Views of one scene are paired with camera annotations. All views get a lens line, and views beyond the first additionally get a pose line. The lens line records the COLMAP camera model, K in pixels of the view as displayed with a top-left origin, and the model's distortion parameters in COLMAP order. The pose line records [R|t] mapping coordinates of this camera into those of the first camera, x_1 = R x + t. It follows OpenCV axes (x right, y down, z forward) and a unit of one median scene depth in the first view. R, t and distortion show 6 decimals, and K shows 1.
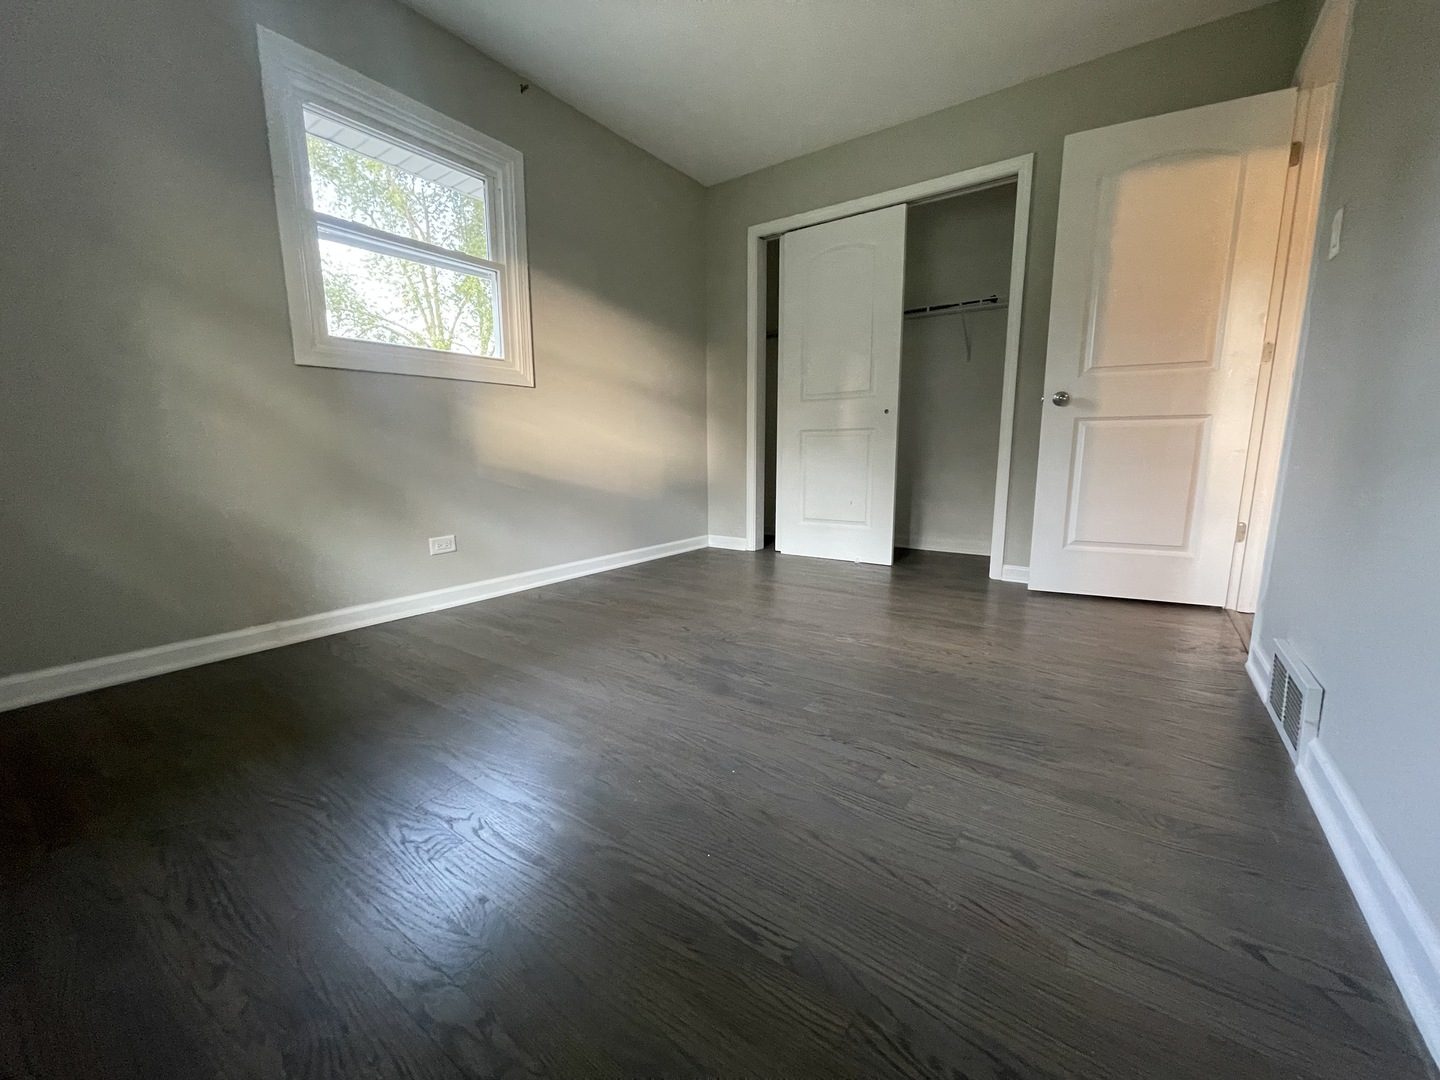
lens RADIAL K [[581.6, 0, 708.2], [0, 581.6, 542.9], [0, 0, 1]] dist [-0.002829, 0.000335]
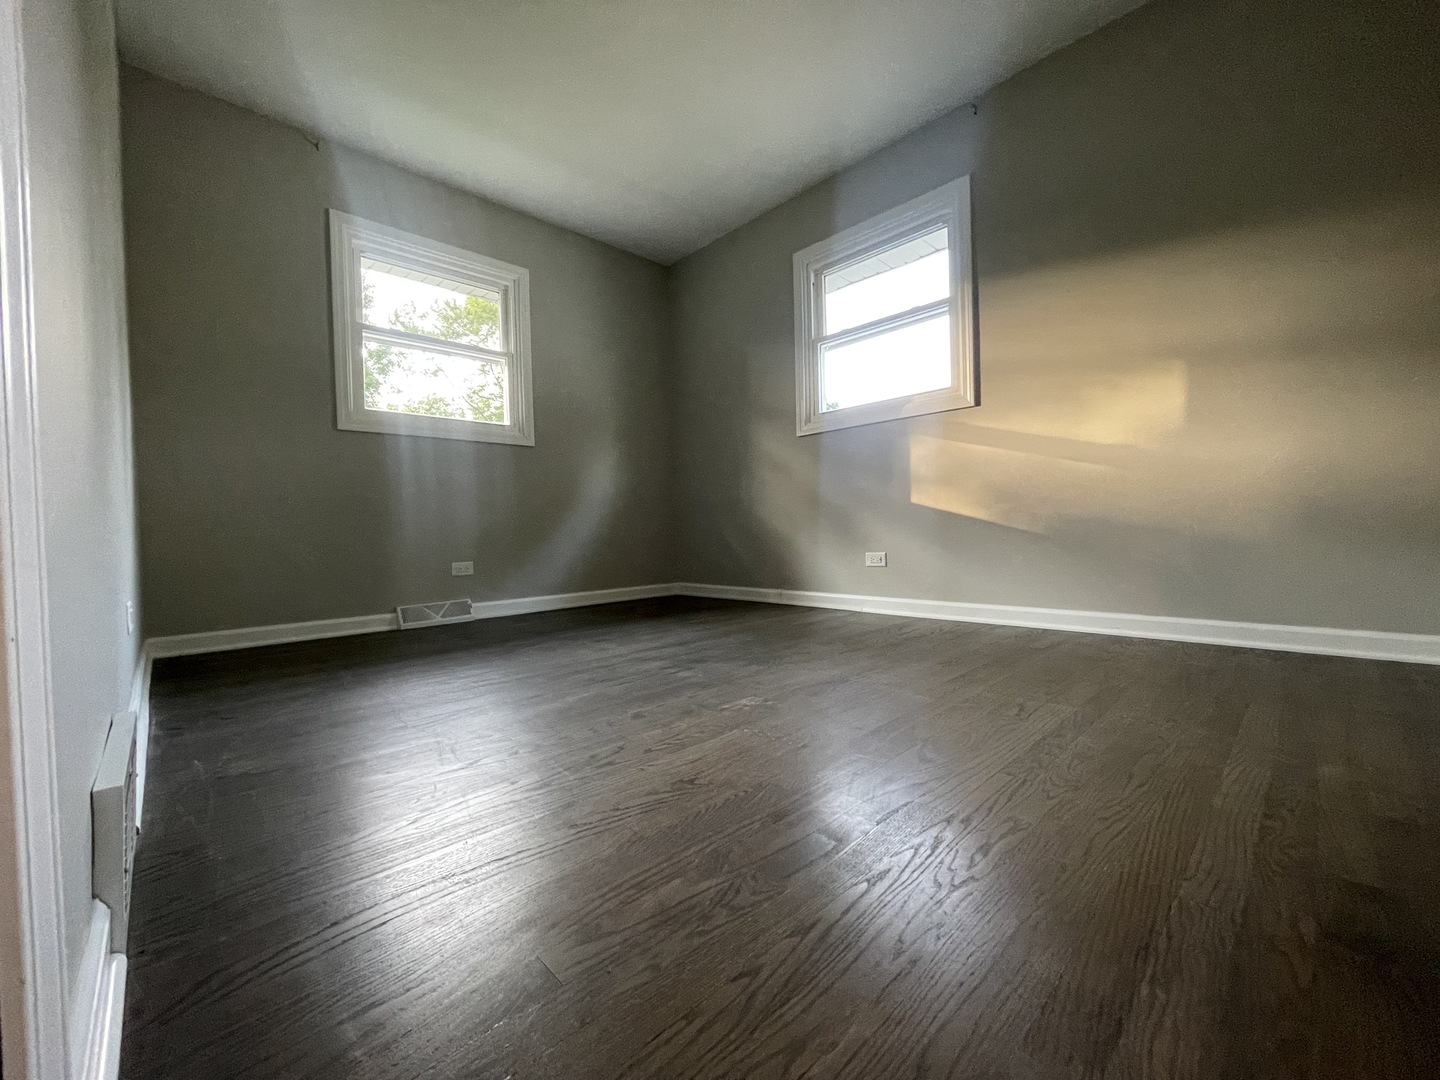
lens RADIAL K [[581.6, 0, 708.2], [0, 581.6, 542.9], [0, 0, 1]] dist [-0.002829, 0.000335]
pose [[-0.187991, 0.026716, -0.981807, 0.878152], [-0.134399, 0.989527, 0.052659, -0.053280], [0.972932, 0.141853, -0.182431, 0.980482]]
